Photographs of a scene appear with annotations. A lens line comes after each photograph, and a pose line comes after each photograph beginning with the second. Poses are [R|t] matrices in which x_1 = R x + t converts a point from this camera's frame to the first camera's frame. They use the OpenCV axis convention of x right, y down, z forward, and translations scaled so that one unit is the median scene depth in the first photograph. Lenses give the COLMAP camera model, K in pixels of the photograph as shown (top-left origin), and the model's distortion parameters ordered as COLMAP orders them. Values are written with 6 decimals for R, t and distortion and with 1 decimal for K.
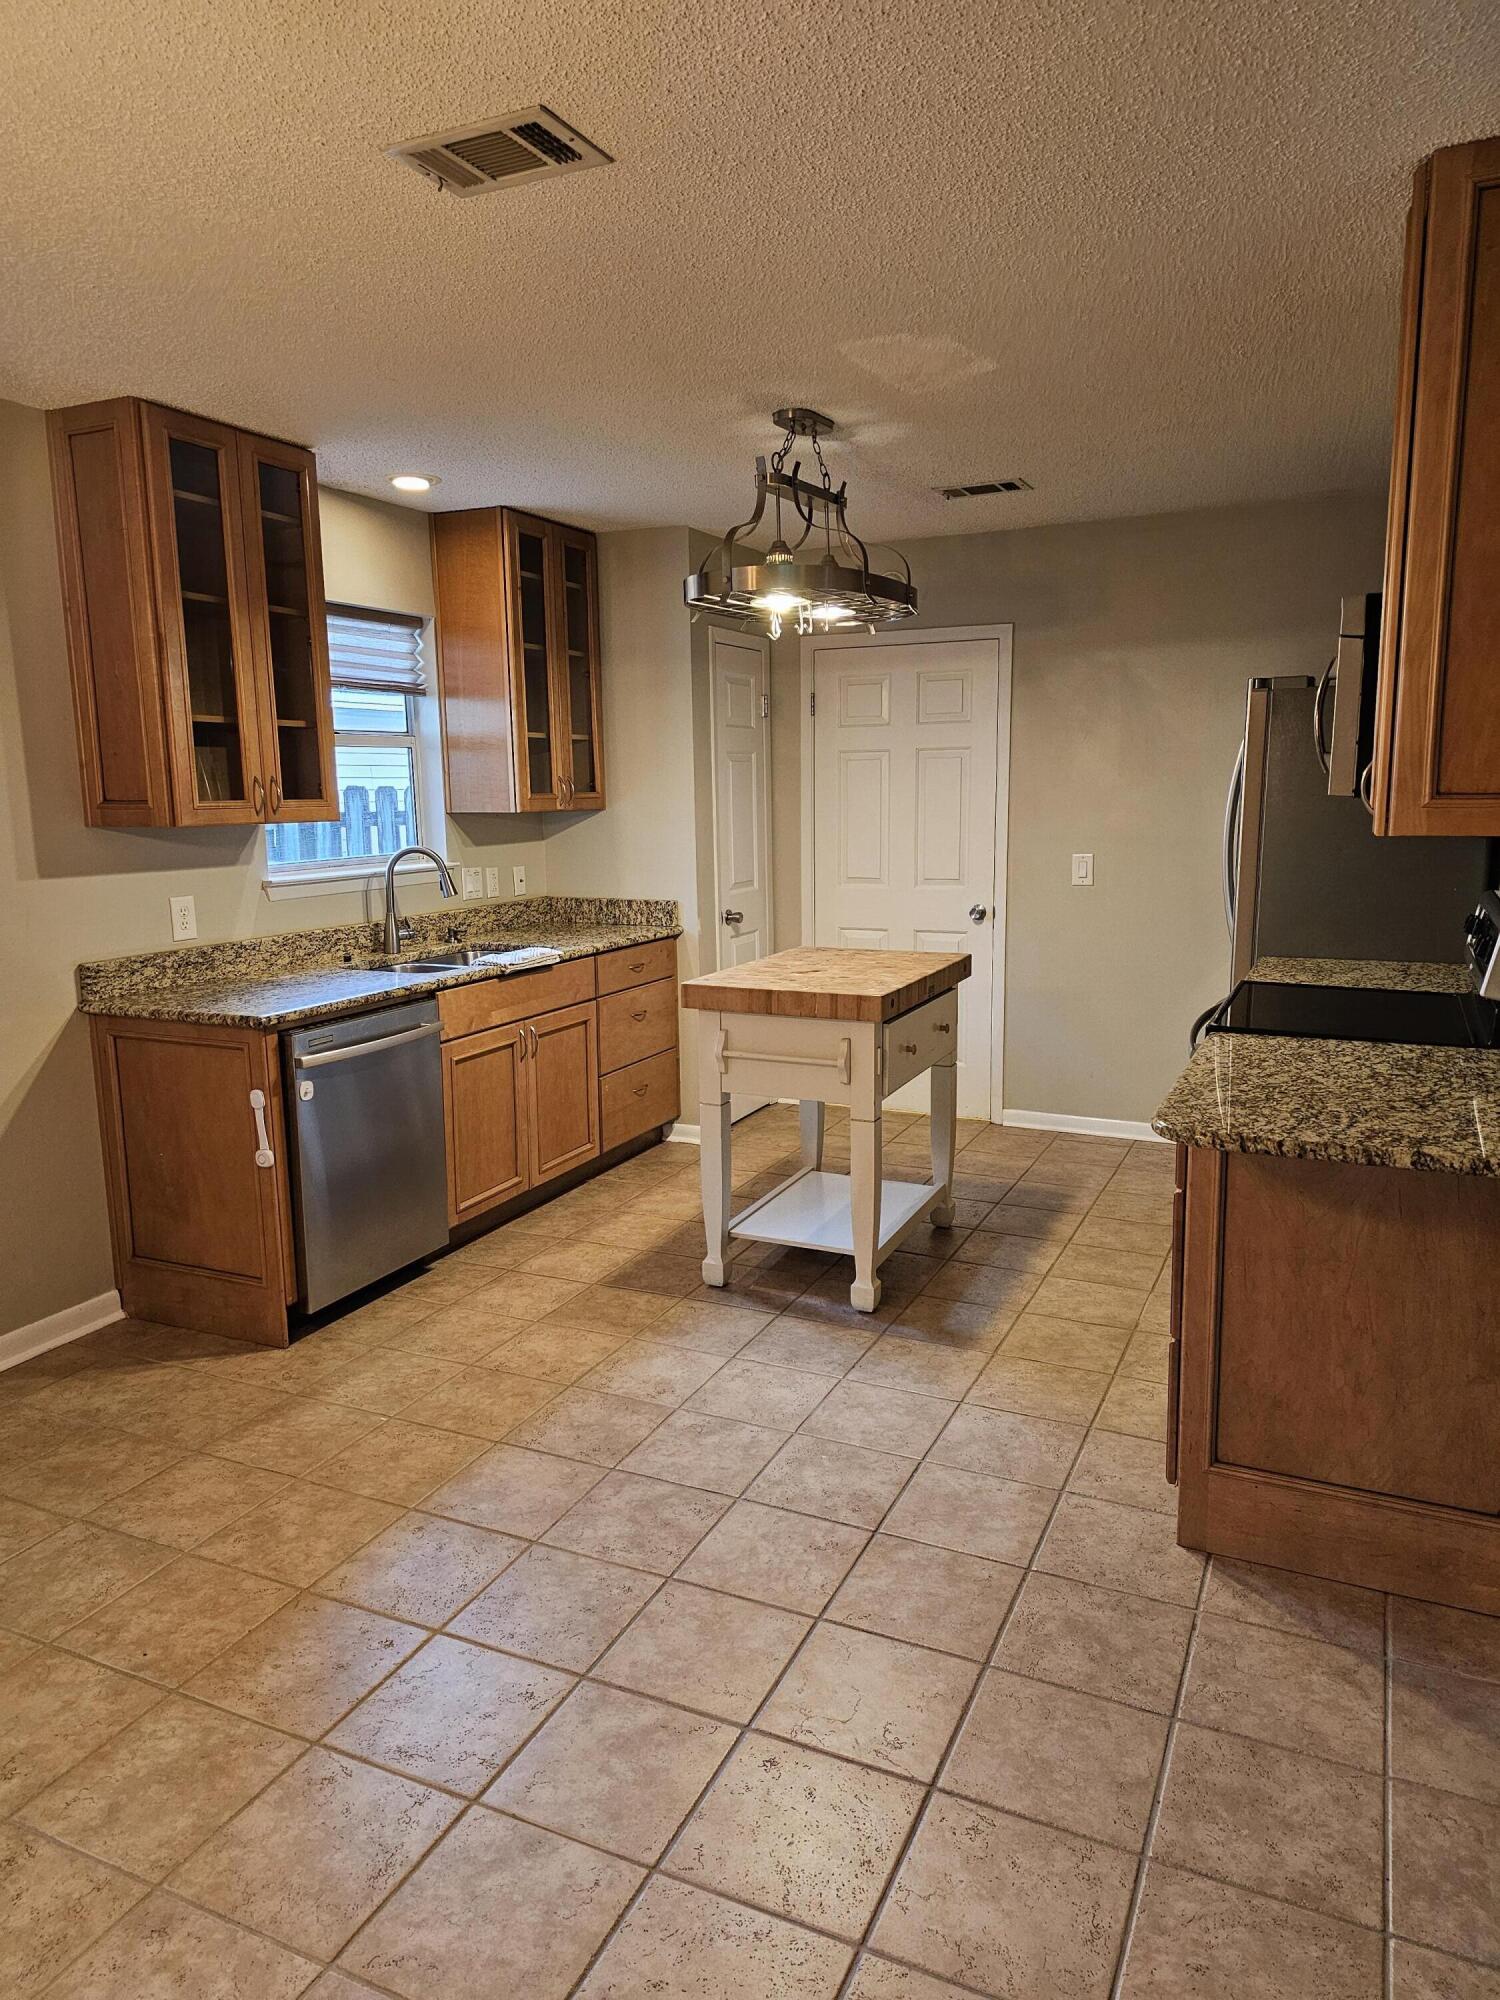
lens RADIAL K [[1340.1, 0, 750.6], [0, 1340.1, 998.5], [0, 0, 1]] dist [0.043111, -0.000853]
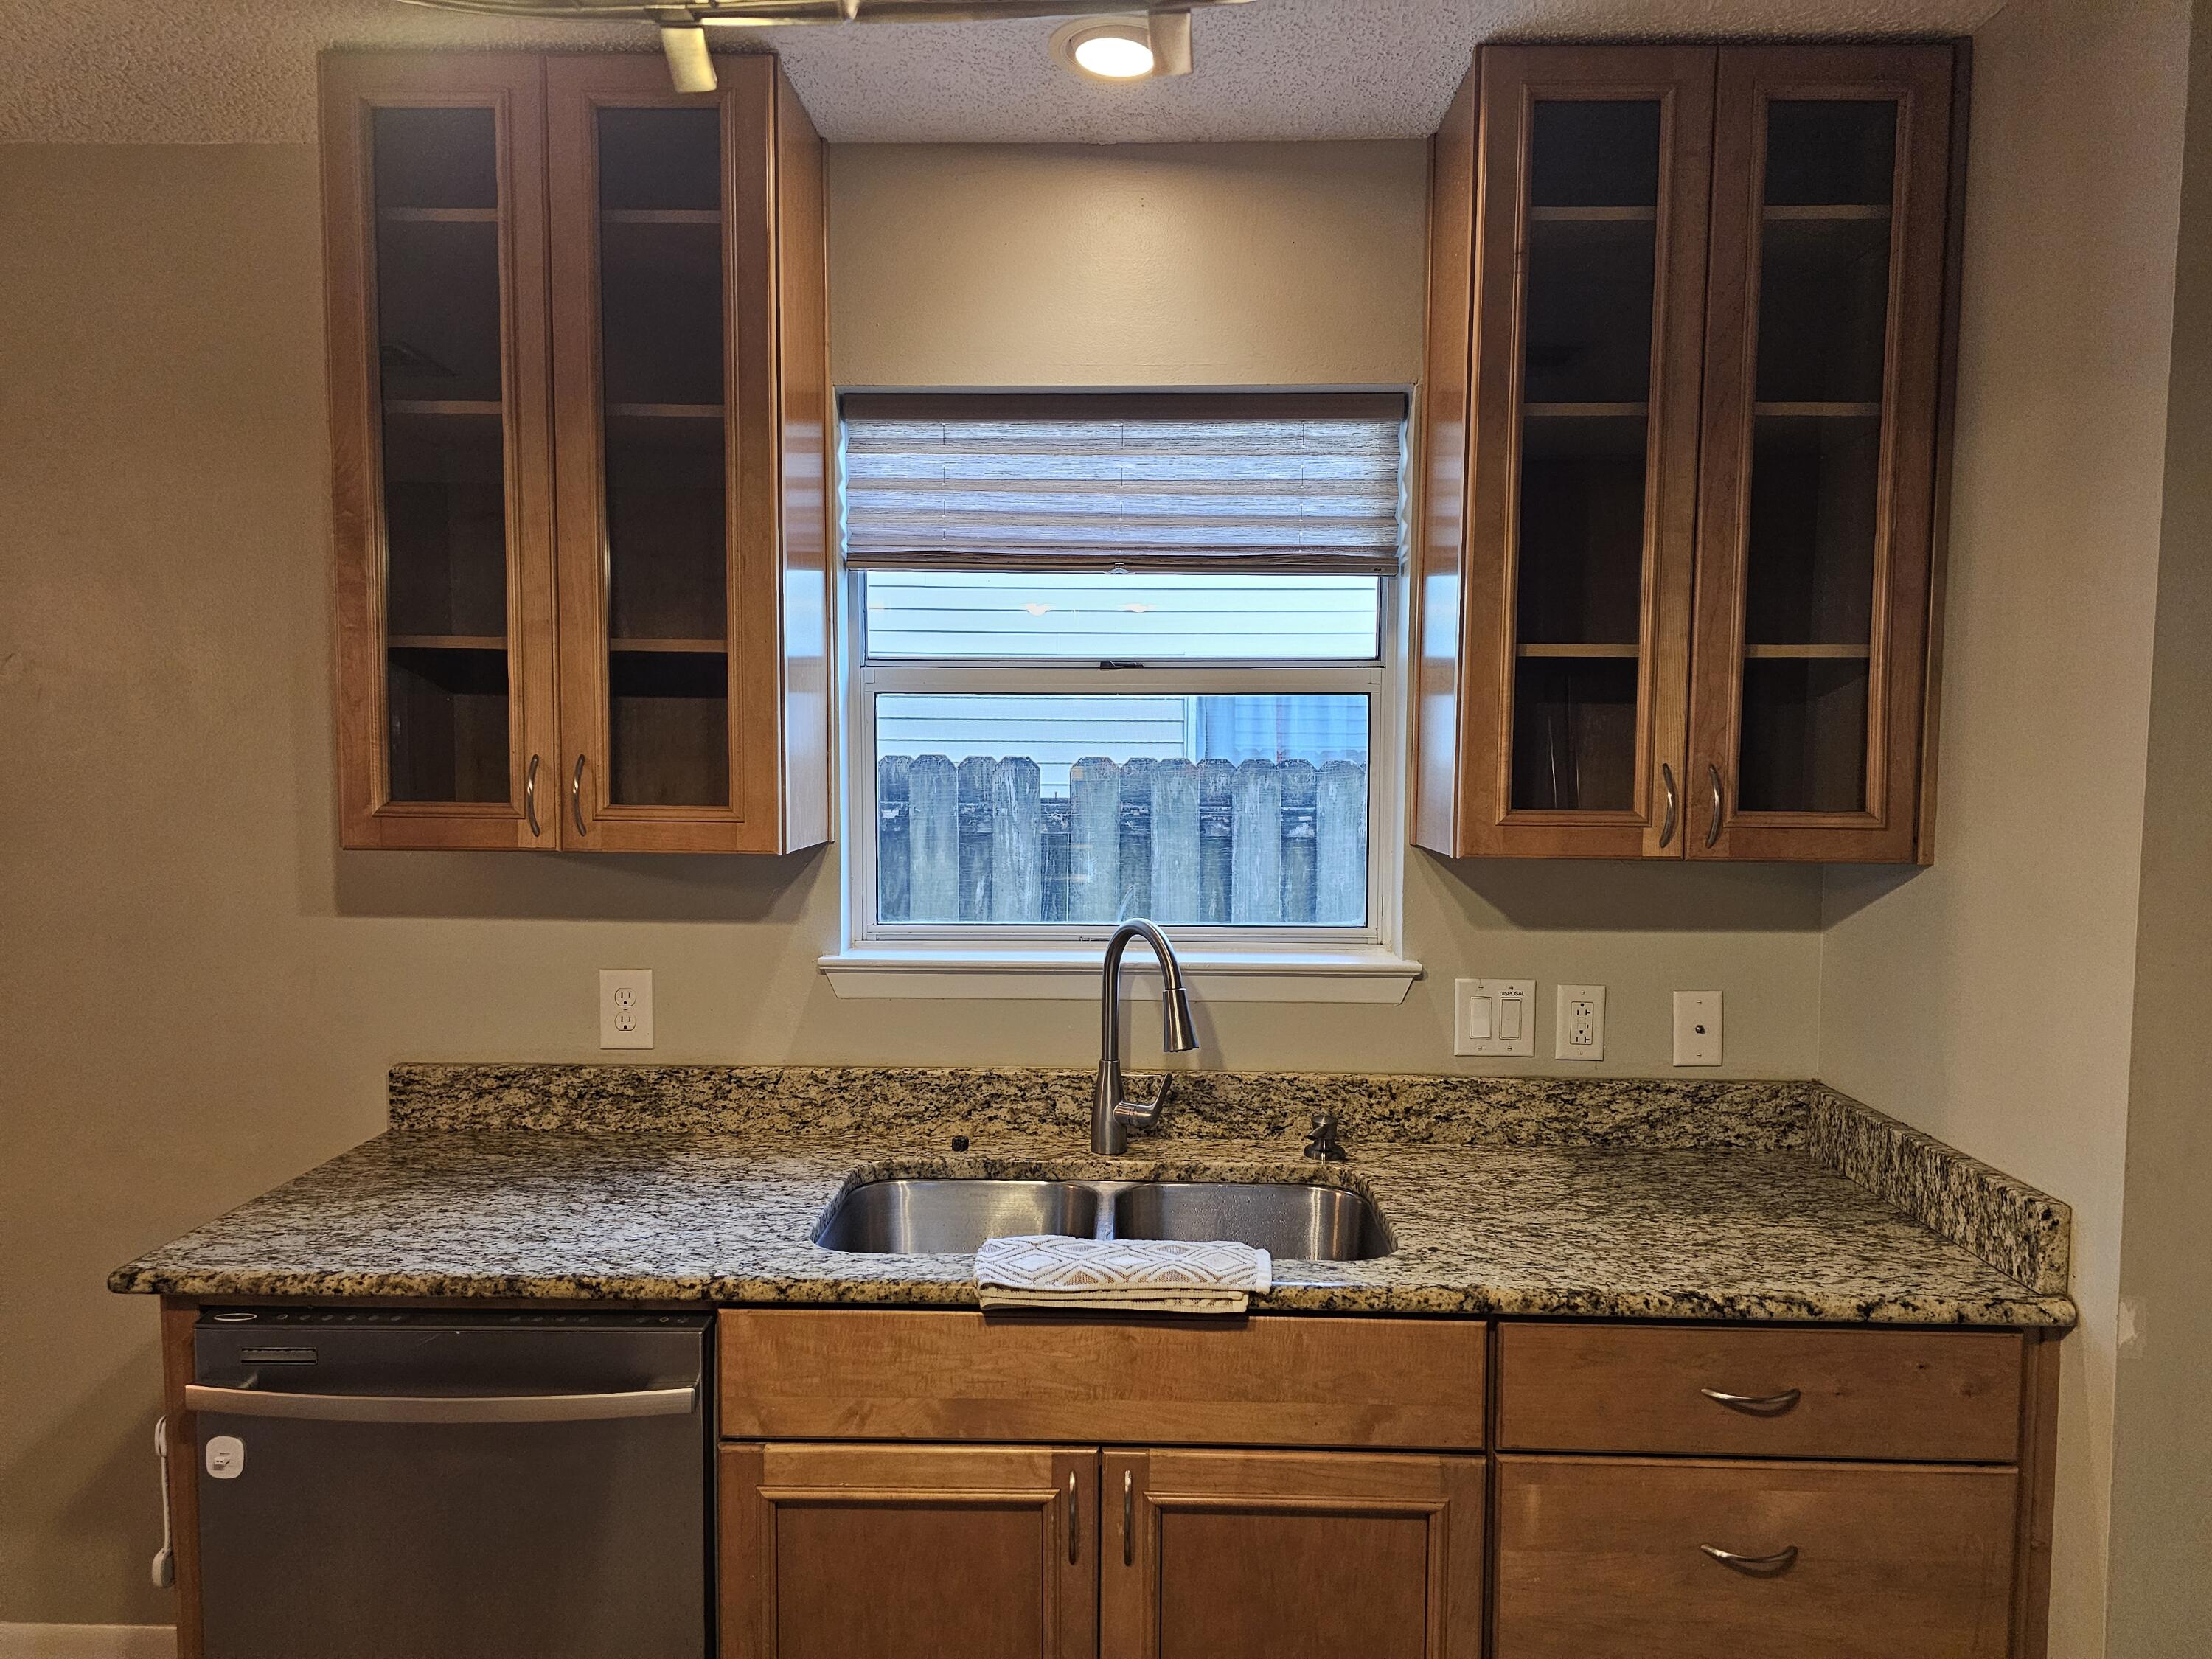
lens RADIAL K [[1482.1, 0, 1105.7], [0, 1482.1, 833.6], [0, 0, 1]] dist [0.043111, -0.000853]
pose [[0.403224, 0.071413, -0.912310, 0.173001], [-0.158448, 0.987341, 0.007254, -0.141552], [0.901279, 0.141629, 0.409435, 0.791687]]
